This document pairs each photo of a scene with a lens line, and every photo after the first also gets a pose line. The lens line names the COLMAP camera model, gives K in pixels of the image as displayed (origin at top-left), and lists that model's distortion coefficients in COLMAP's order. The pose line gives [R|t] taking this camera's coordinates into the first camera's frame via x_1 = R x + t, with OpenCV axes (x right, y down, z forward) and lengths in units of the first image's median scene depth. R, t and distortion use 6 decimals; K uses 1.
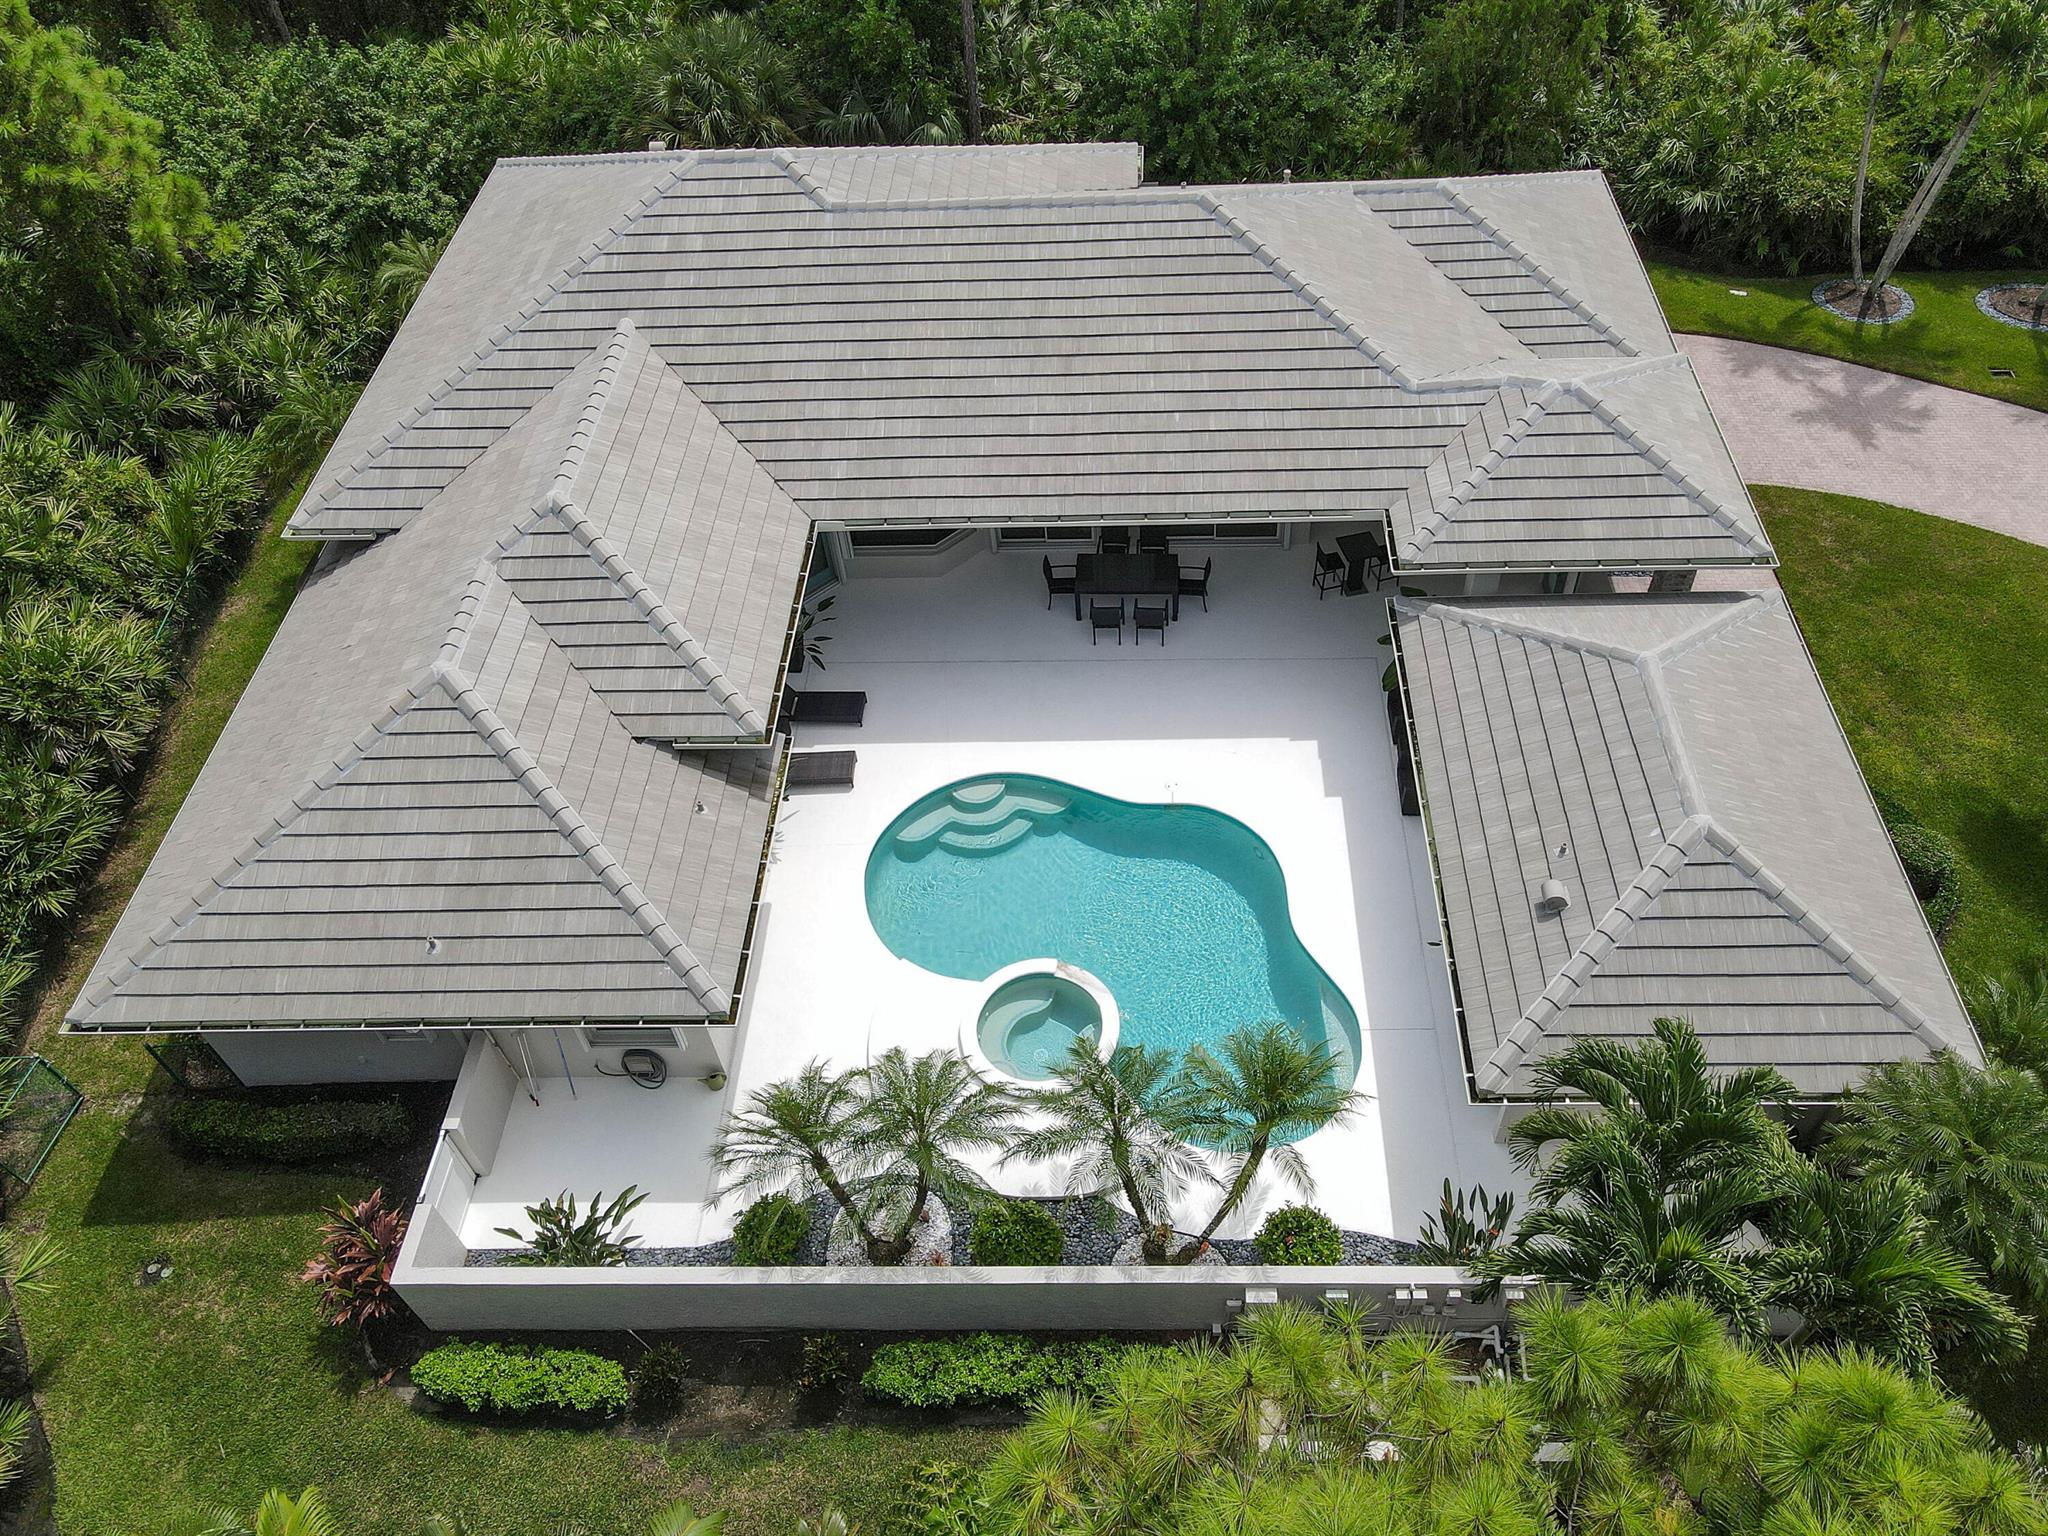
lens RADIAL K [[1516.1, 0, 1092.5], [0, 1516.1, 762.7], [0, 0, 1]] dist [0.010534, 0.007143]
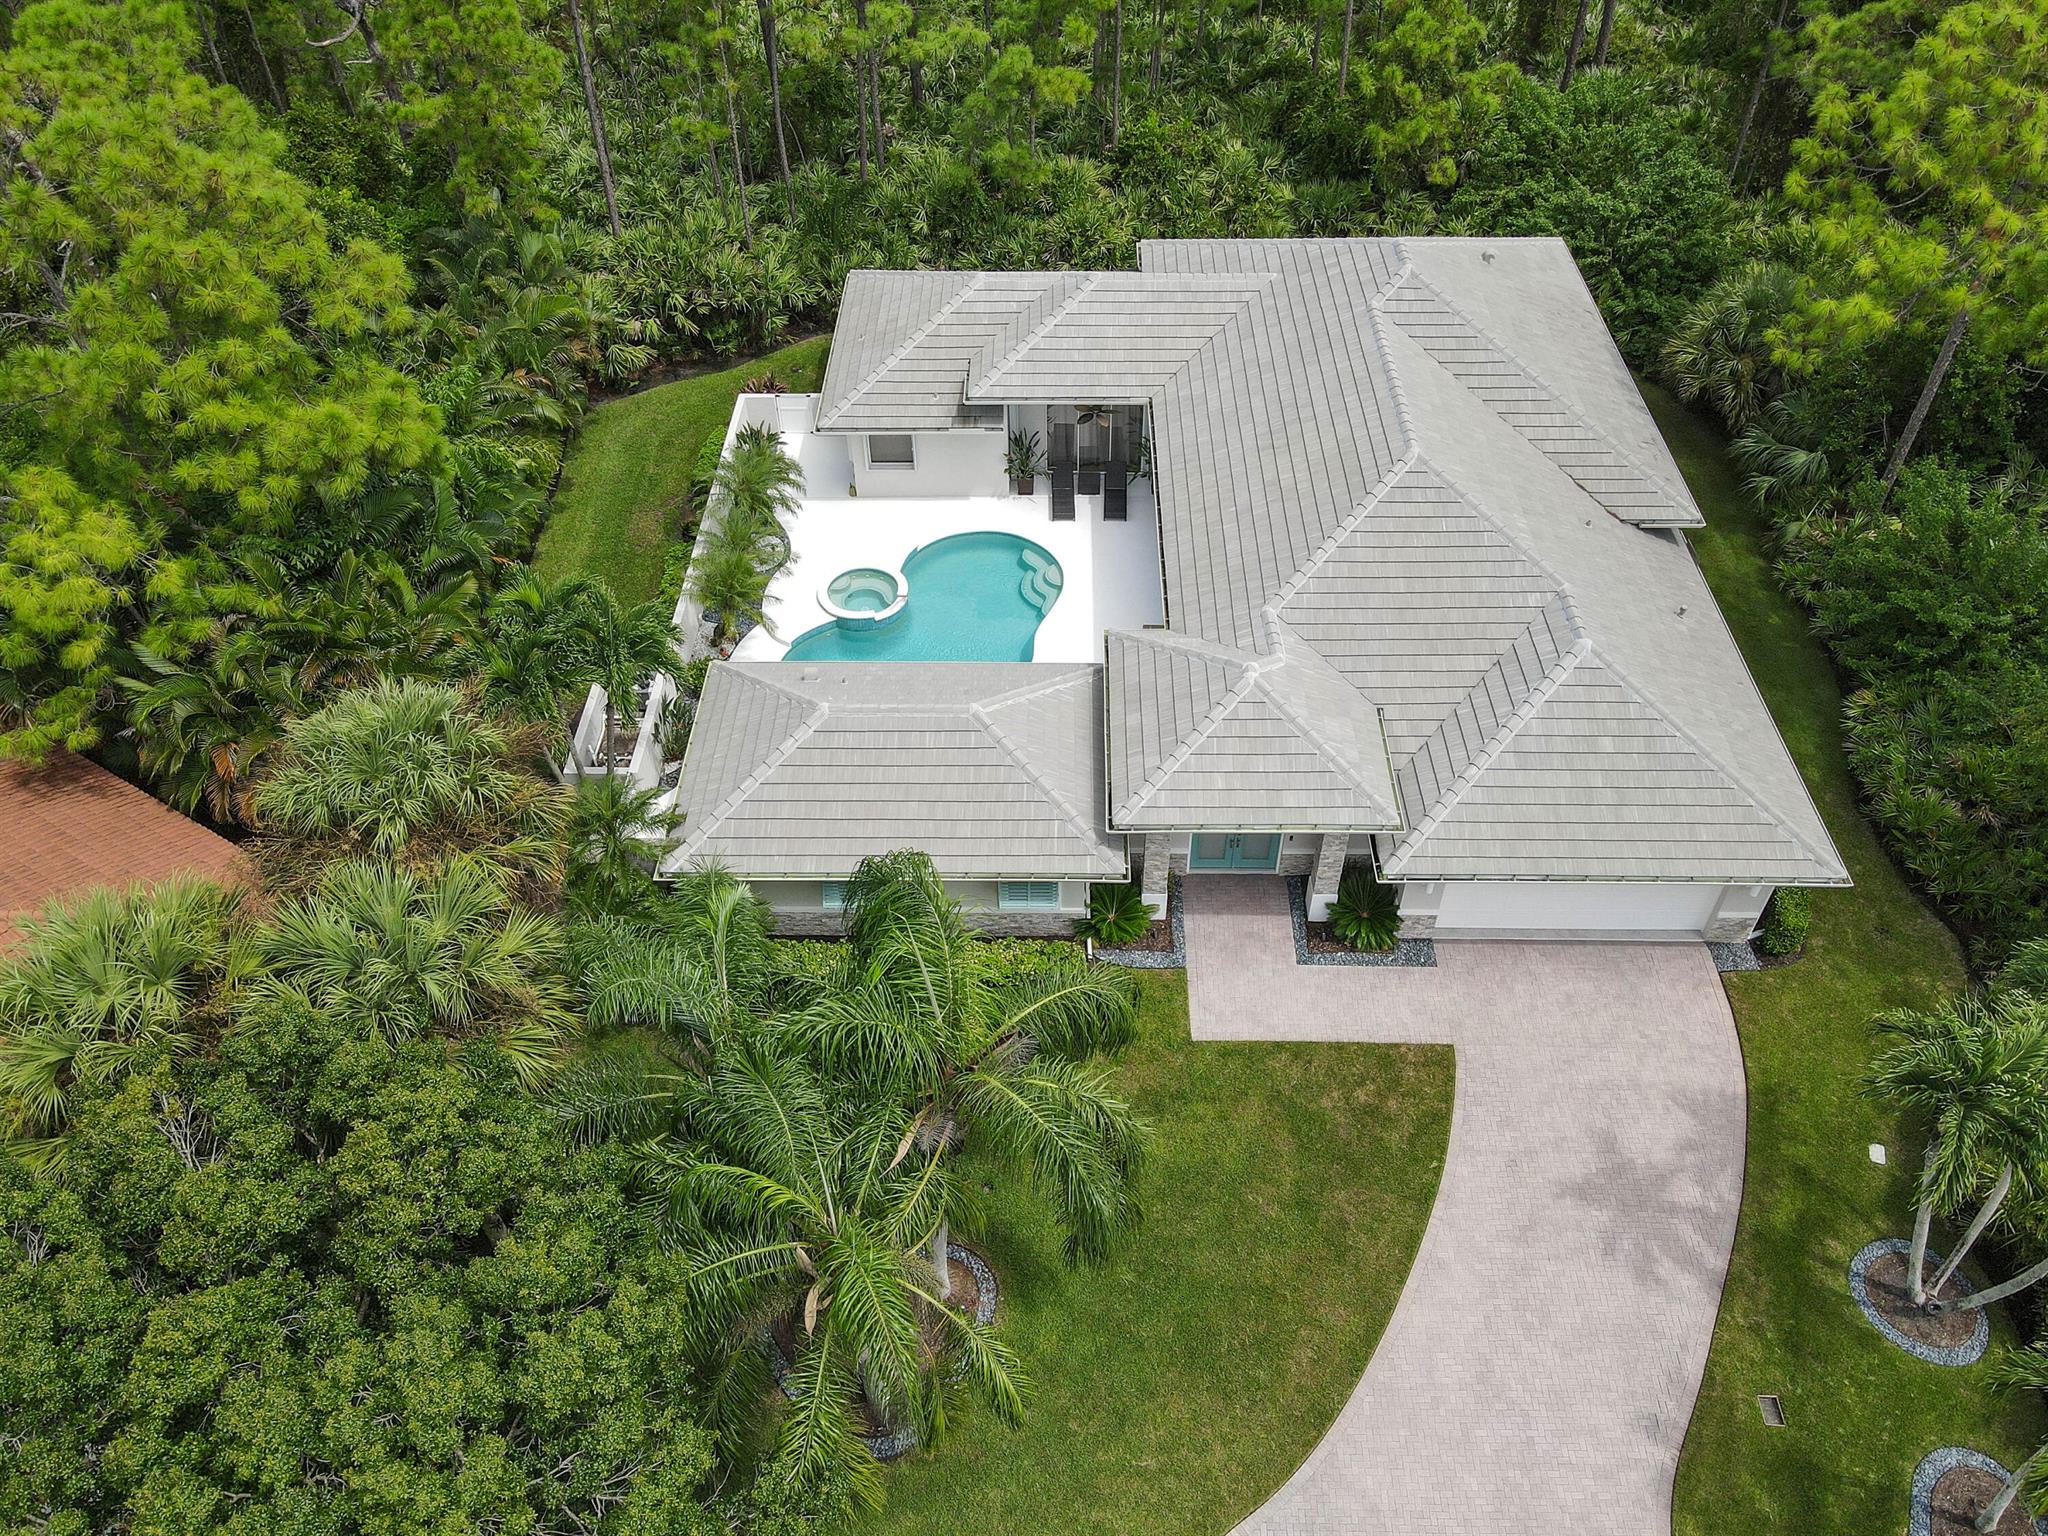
lens RADIAL K [[1512.9, 0, 1037.2], [0, 1512.9, 740.7], [0, 0, 1]] dist [0.001314, 0.032289]
pose [[-0.001462, 0.724944, -0.688806, 1.137812], [-0.735226, 0.466109, 0.492123, -0.664523], [0.677821, 0.507148, 0.532316, 0.243844]]
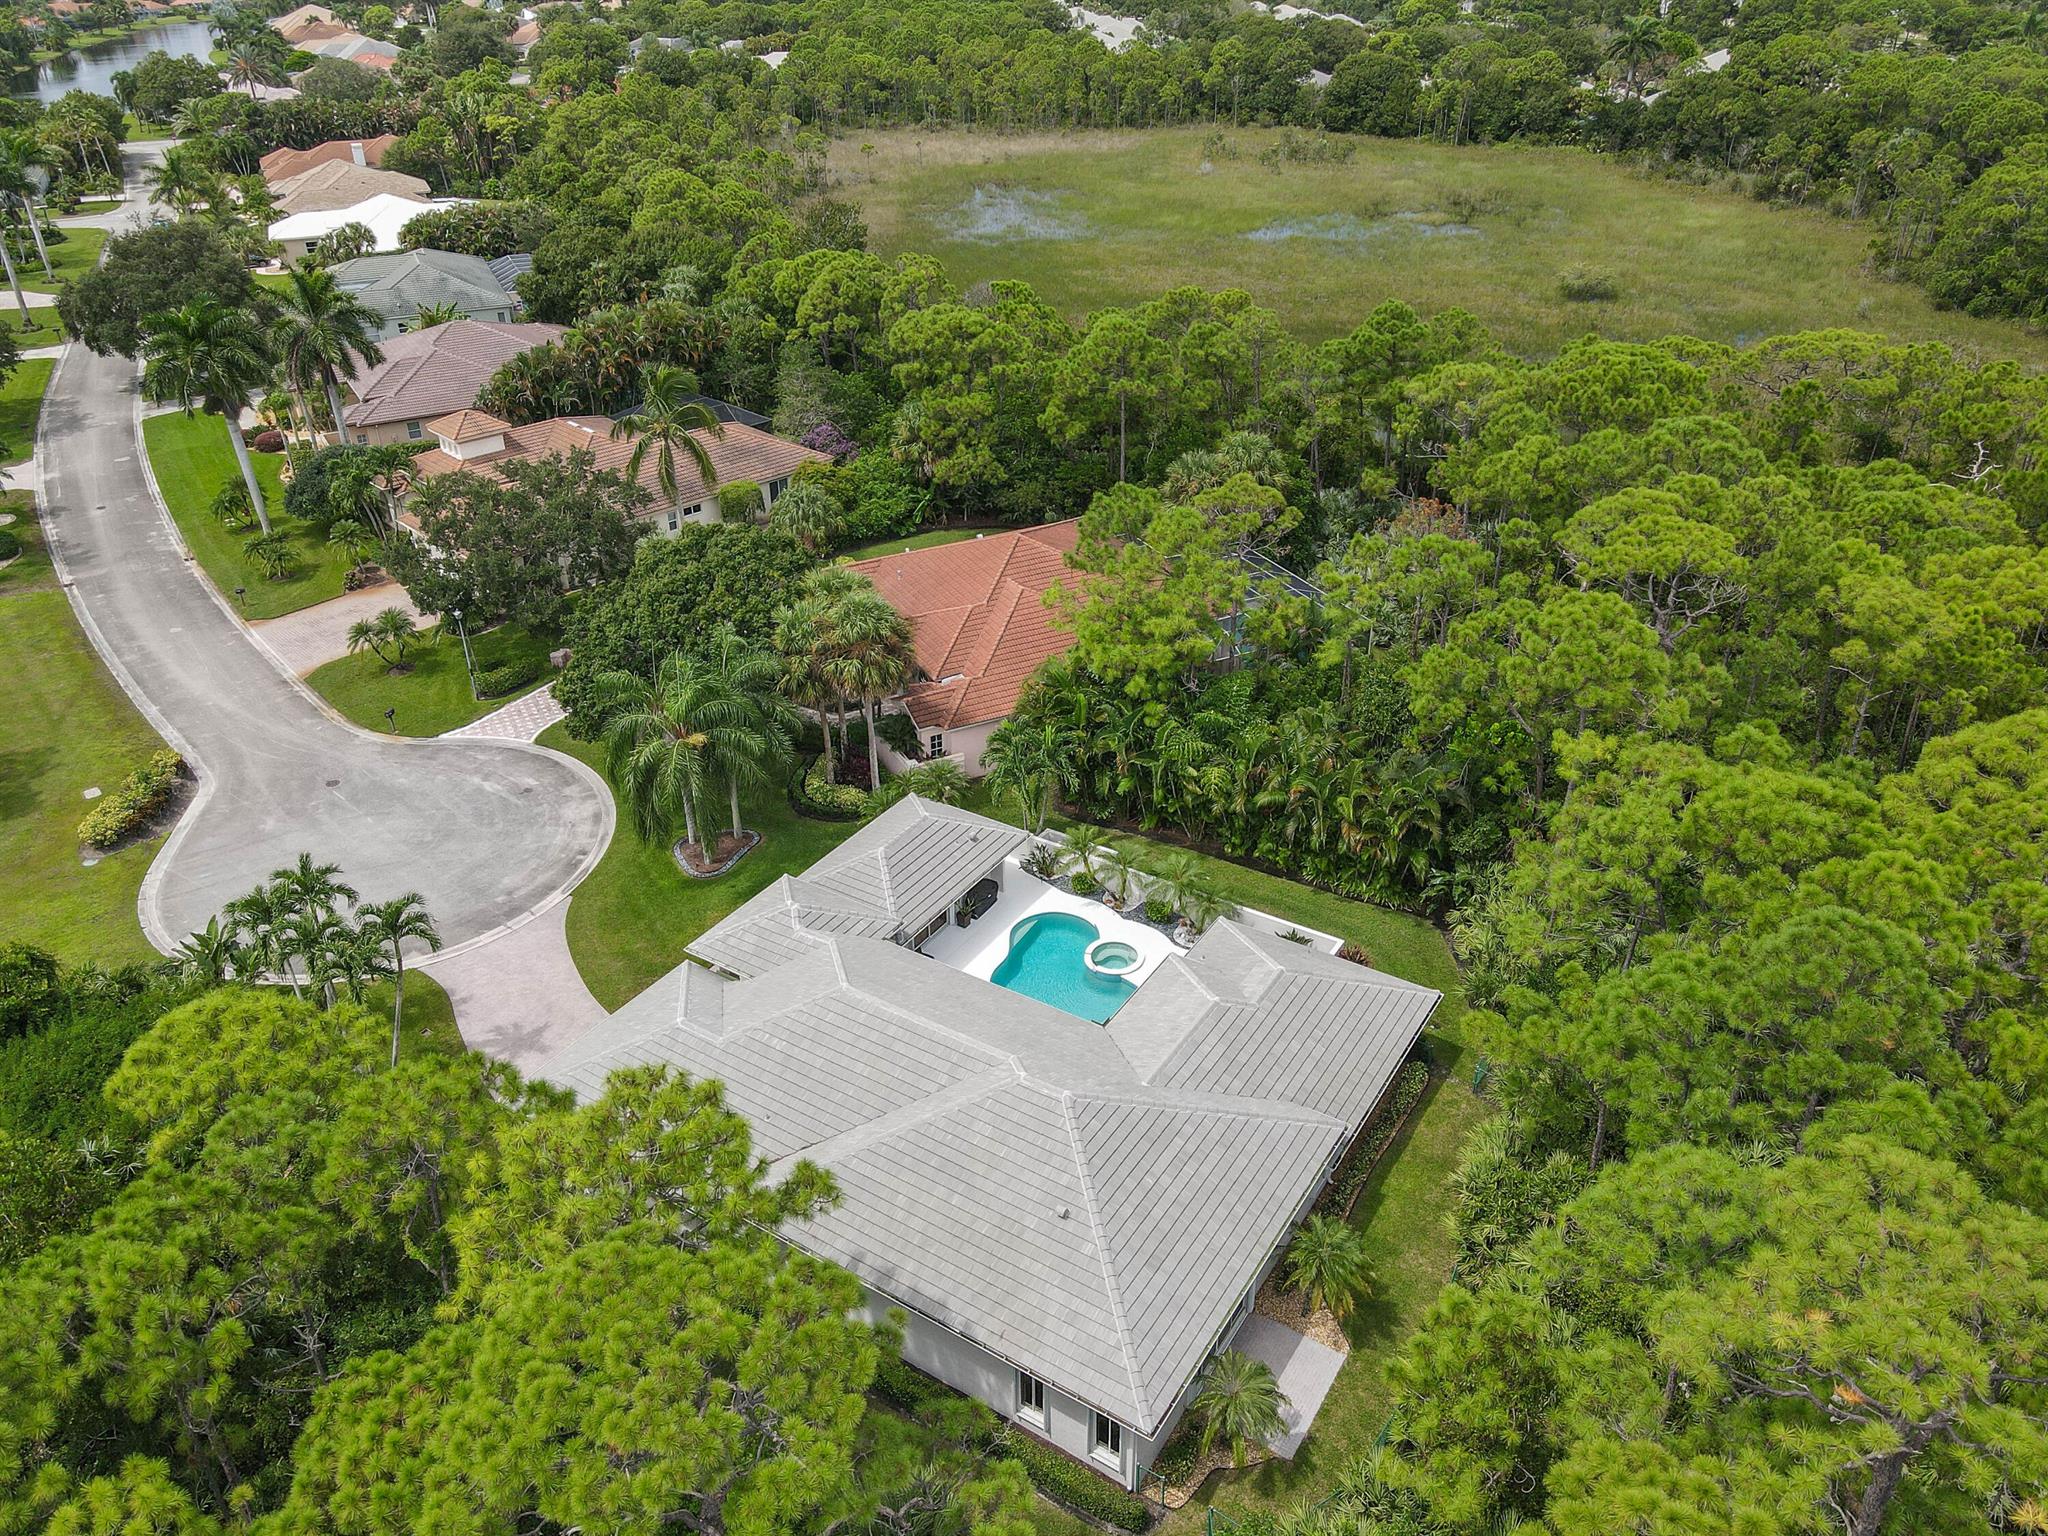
lens RADIAL K [[1512.9, 0, 1037.2], [0, 1512.9, 740.7], [0, 0, 1]] dist [0.001314, 0.032289]
pose [[-0.851000, -0.214111, 0.479536, -0.974750], [0.417618, 0.277745, 0.865132, -2.012535], [-0.318423, 0.936490, -0.146945, 0.933373]]
